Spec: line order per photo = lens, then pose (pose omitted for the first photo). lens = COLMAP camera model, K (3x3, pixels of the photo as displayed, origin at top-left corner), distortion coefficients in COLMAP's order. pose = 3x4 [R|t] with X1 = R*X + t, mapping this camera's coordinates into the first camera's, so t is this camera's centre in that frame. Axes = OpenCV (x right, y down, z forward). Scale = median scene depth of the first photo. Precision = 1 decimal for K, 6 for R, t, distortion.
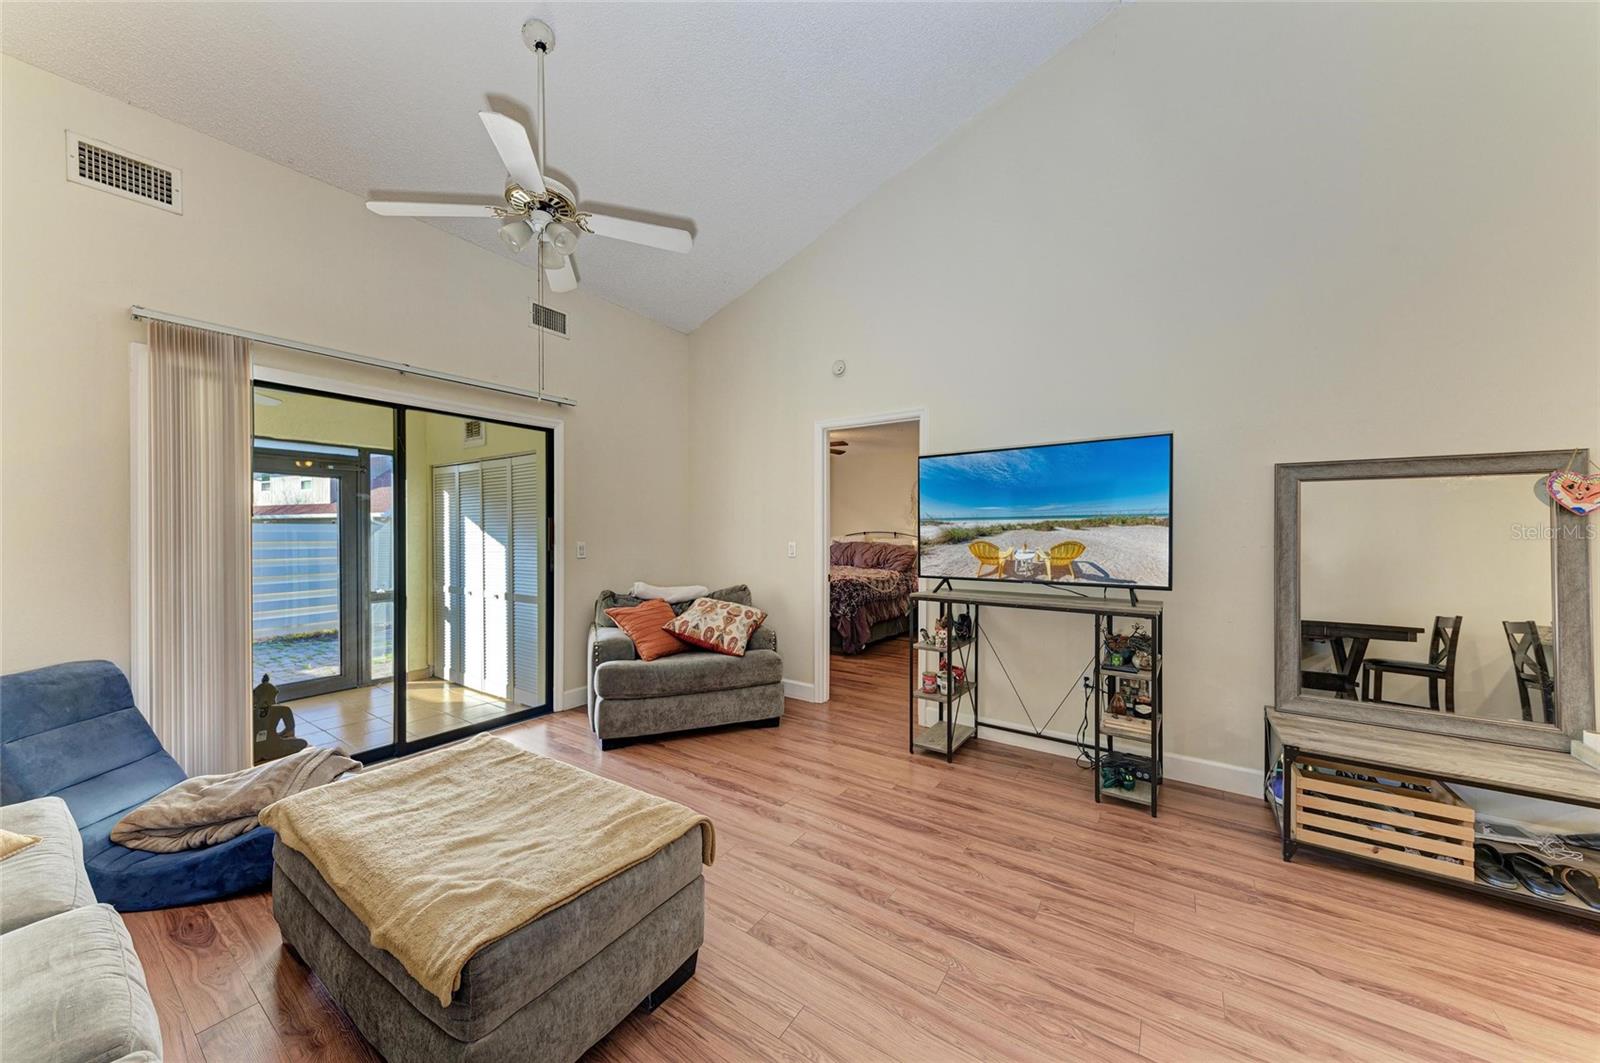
lens RADIAL K [[546.9, 0, 803.5], [0, 546.9, 534.2], [0, 0, 1]] dist [0.003335, 0.000247]
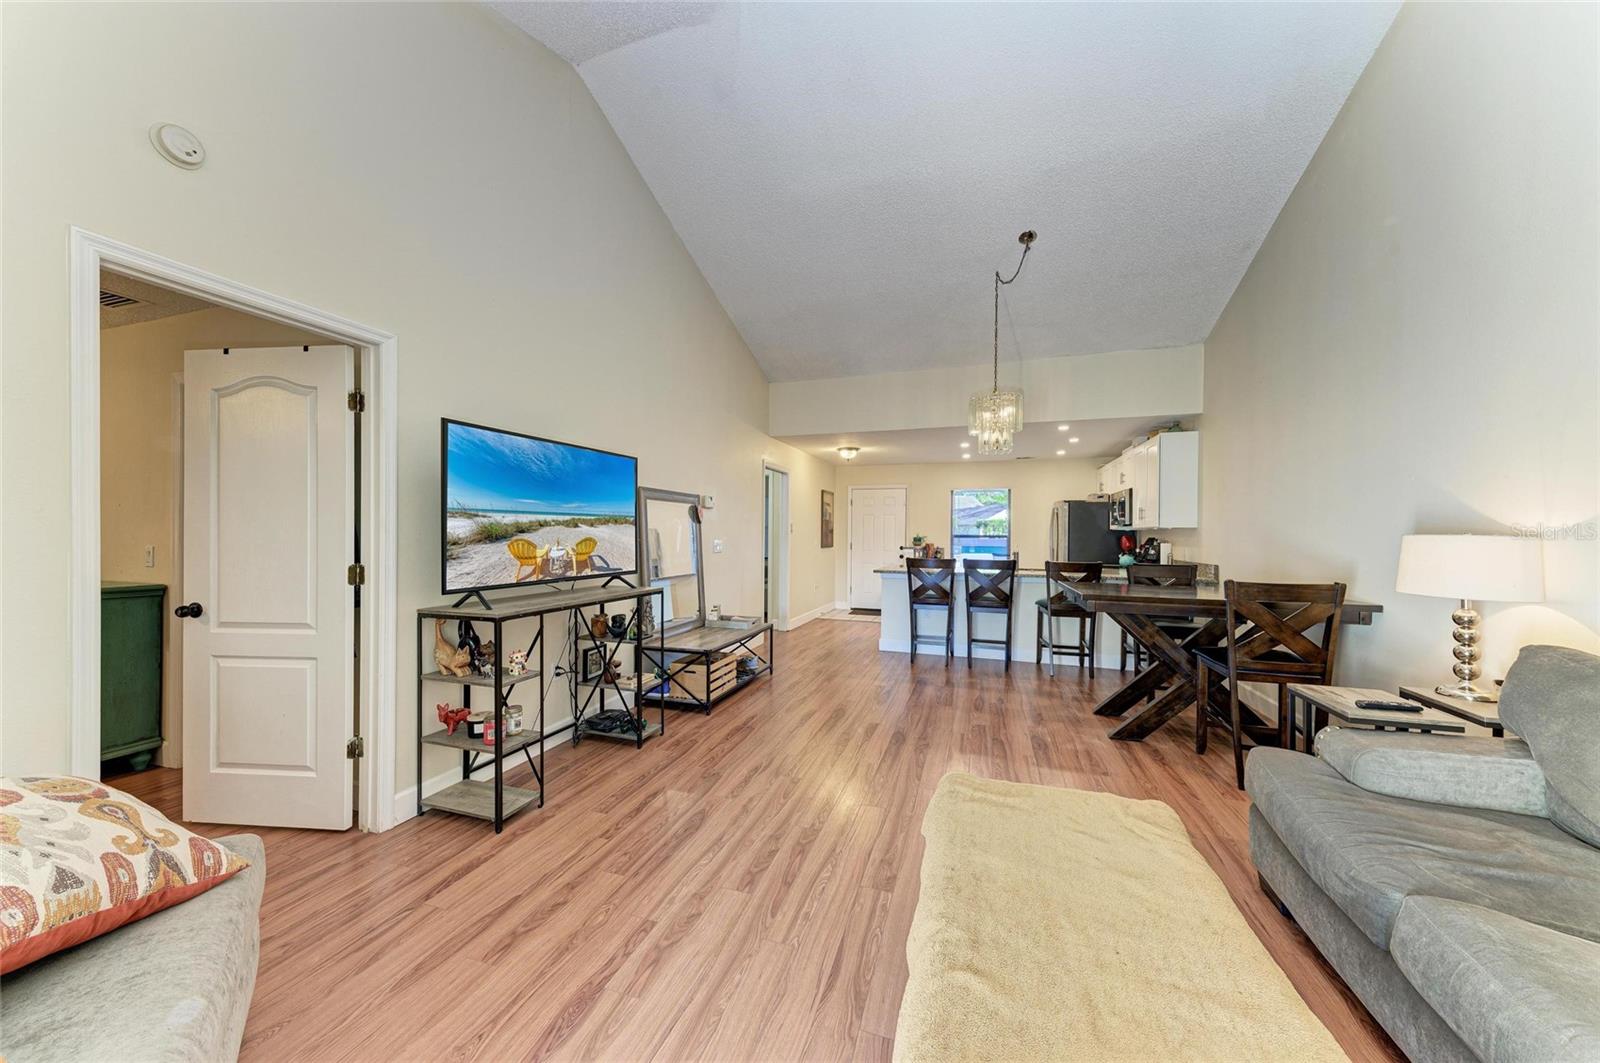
lens RADIAL K [[546.9, 0, 802.6], [0, 546.9, 526.1], [0, 0, 1]] dist [0.003335, 0.000247]
pose [[-0.281704, 0.010956, 0.959439, -0.641607], [-0.000495, 0.999933, -0.011564, 0.002630], [-0.959501, -0.003732, -0.281680, 0.854950]]
